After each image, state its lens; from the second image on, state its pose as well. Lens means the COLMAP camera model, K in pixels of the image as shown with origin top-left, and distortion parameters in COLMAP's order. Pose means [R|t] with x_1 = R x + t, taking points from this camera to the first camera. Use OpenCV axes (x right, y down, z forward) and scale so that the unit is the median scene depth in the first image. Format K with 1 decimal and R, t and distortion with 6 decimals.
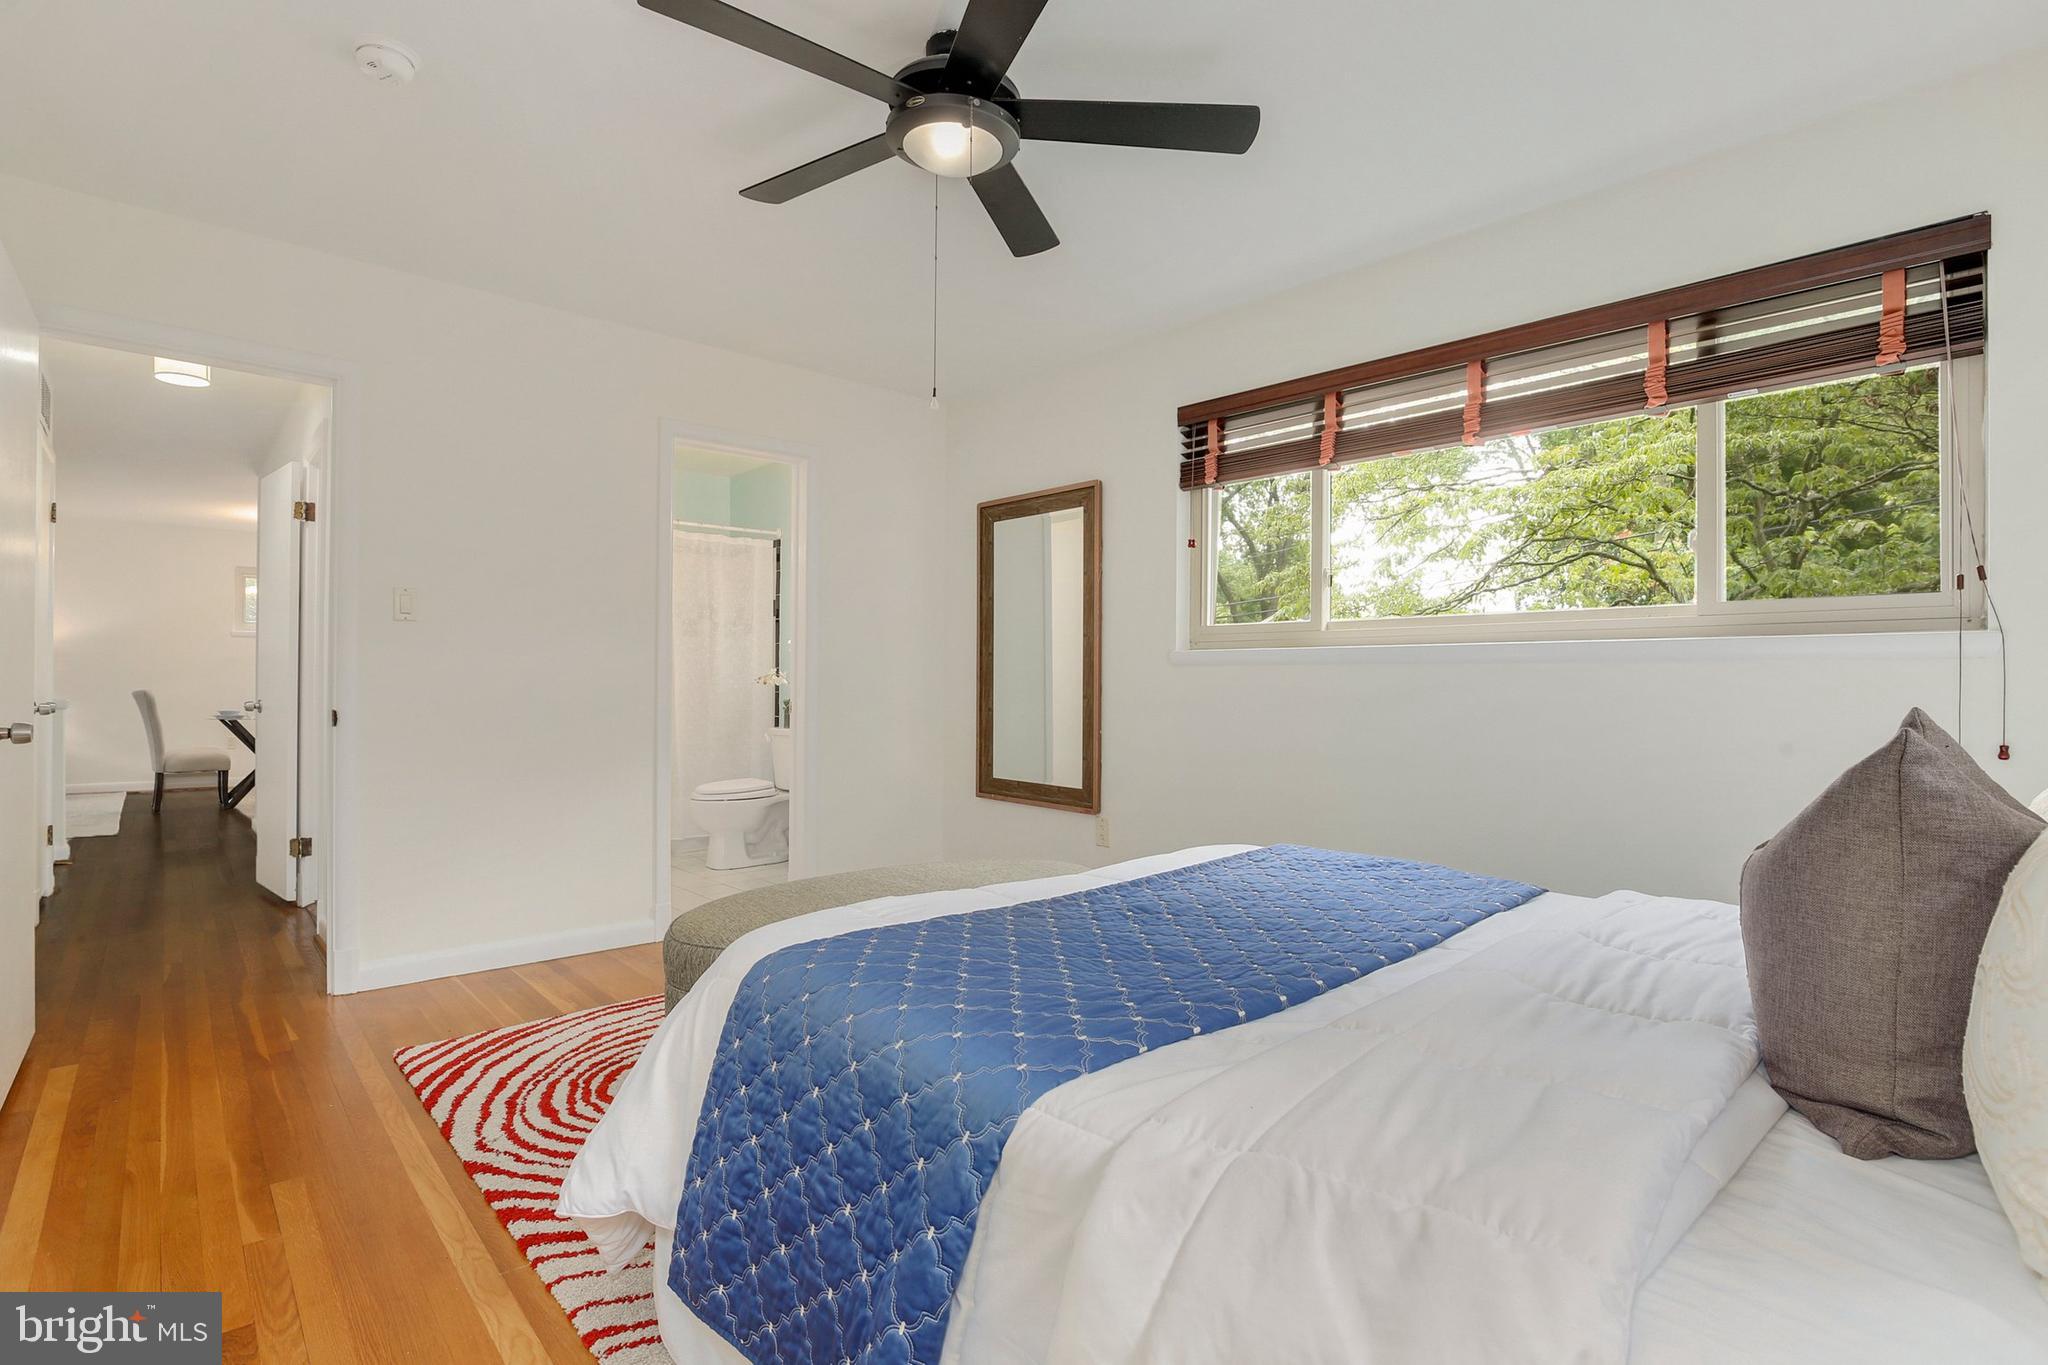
lens RADIAL K [[966.4, 0, 1017.4], [0, 966.4, 683.8], [0, 0, 1]] dist [-0.036319, -0.000215]
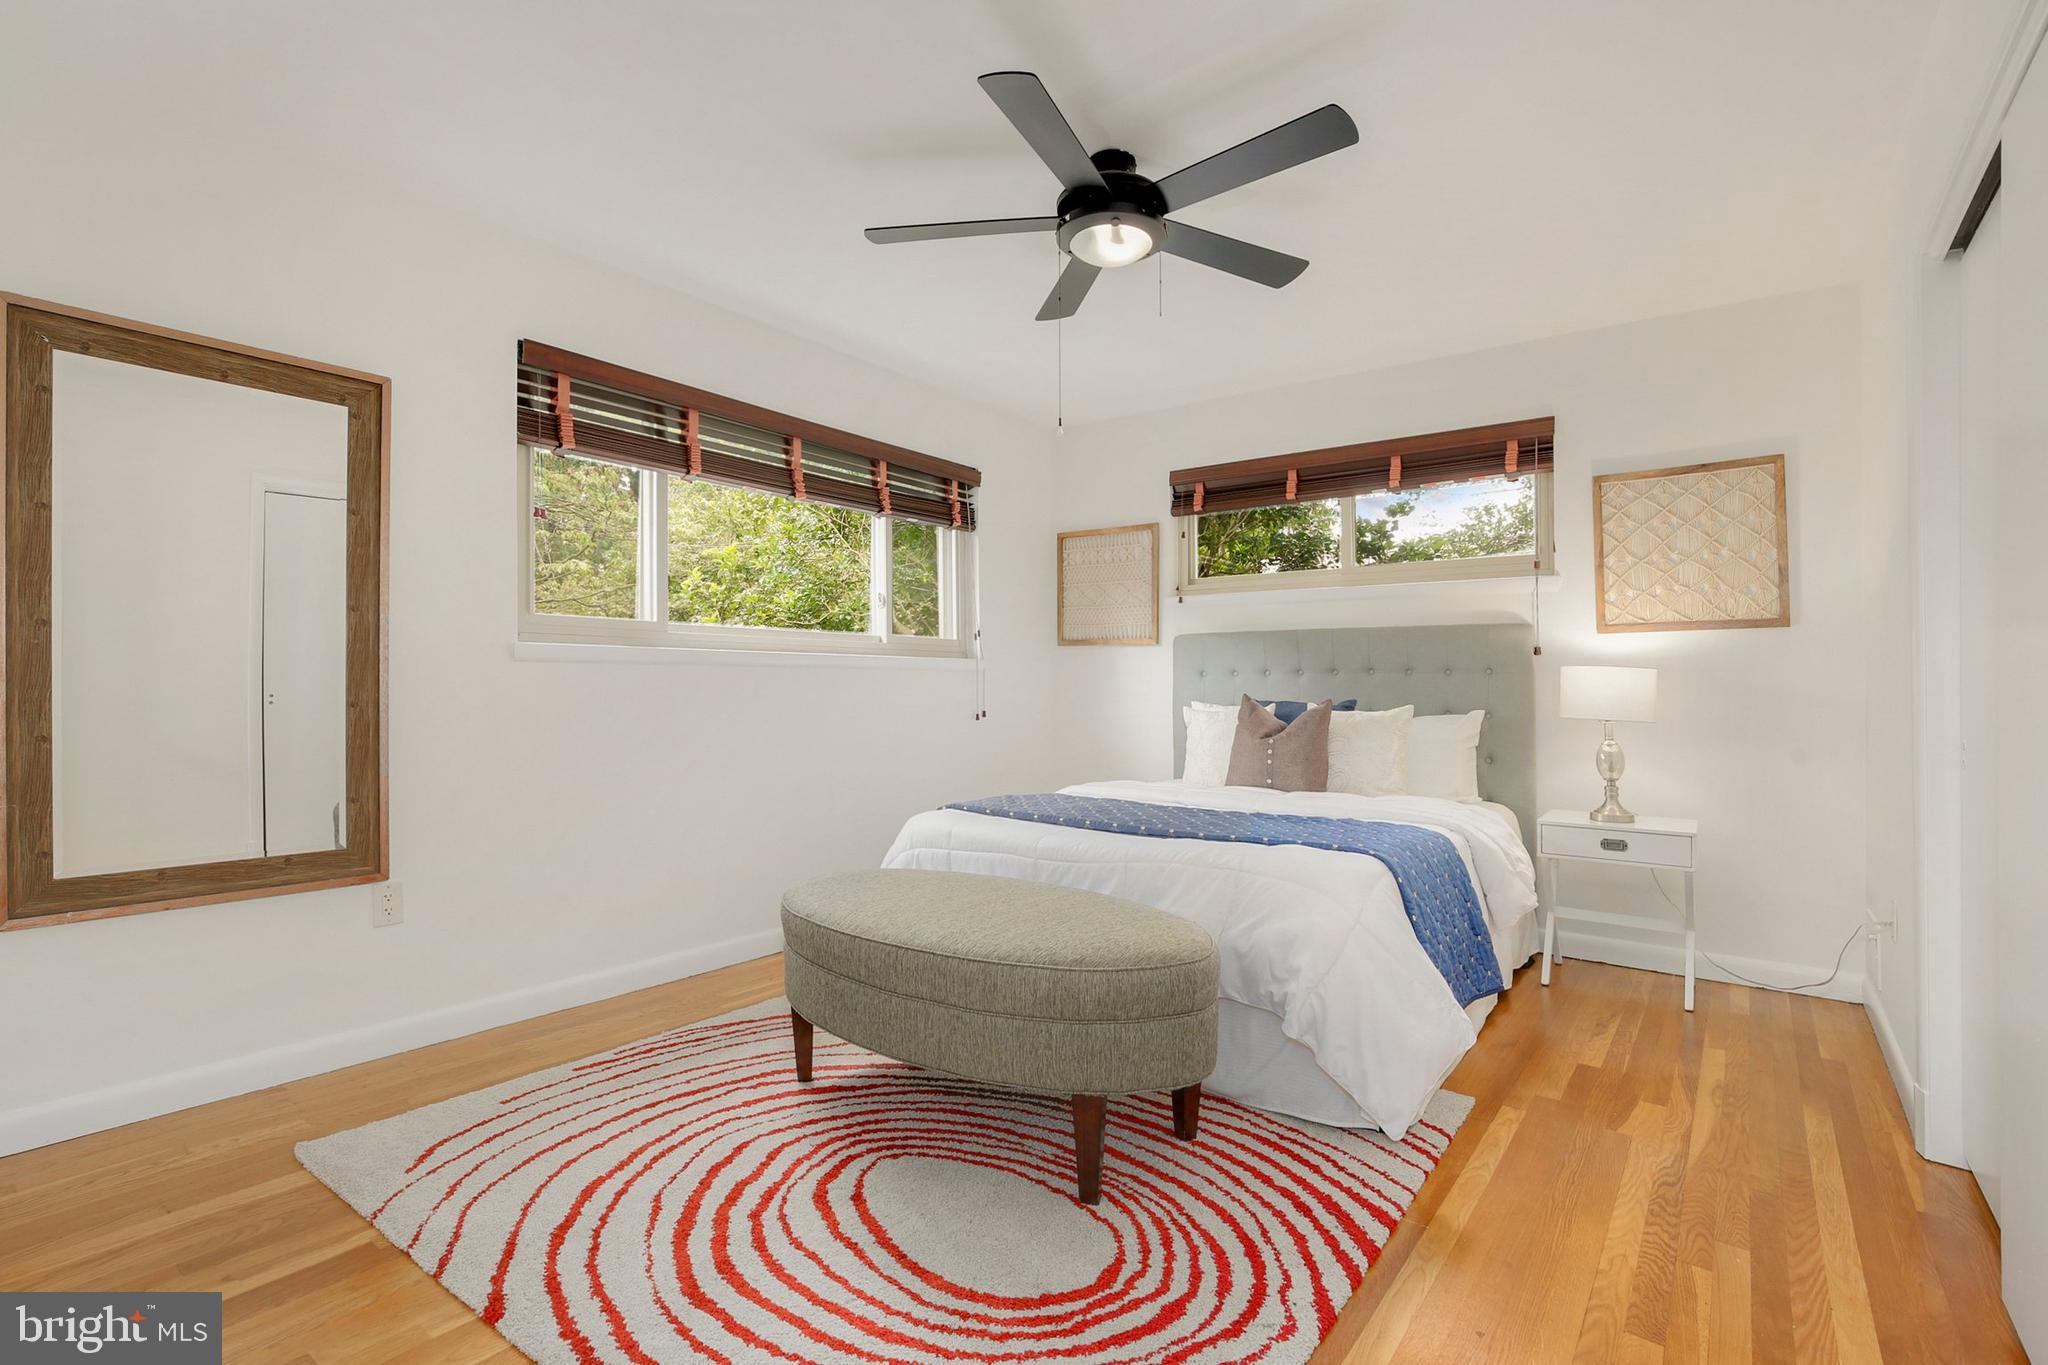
lens RADIAL K [[966.4, 0, 1022.6], [0, 966.4, 679.0], [0, 0, 1]] dist [-0.036319, -0.000215]
pose [[-0.177957, 0.010415, 0.983983, -1.119925], [0.002819, 0.999945, -0.010074, 0.007862], [-0.984034, 0.000981, -0.177977, 1.200964]]
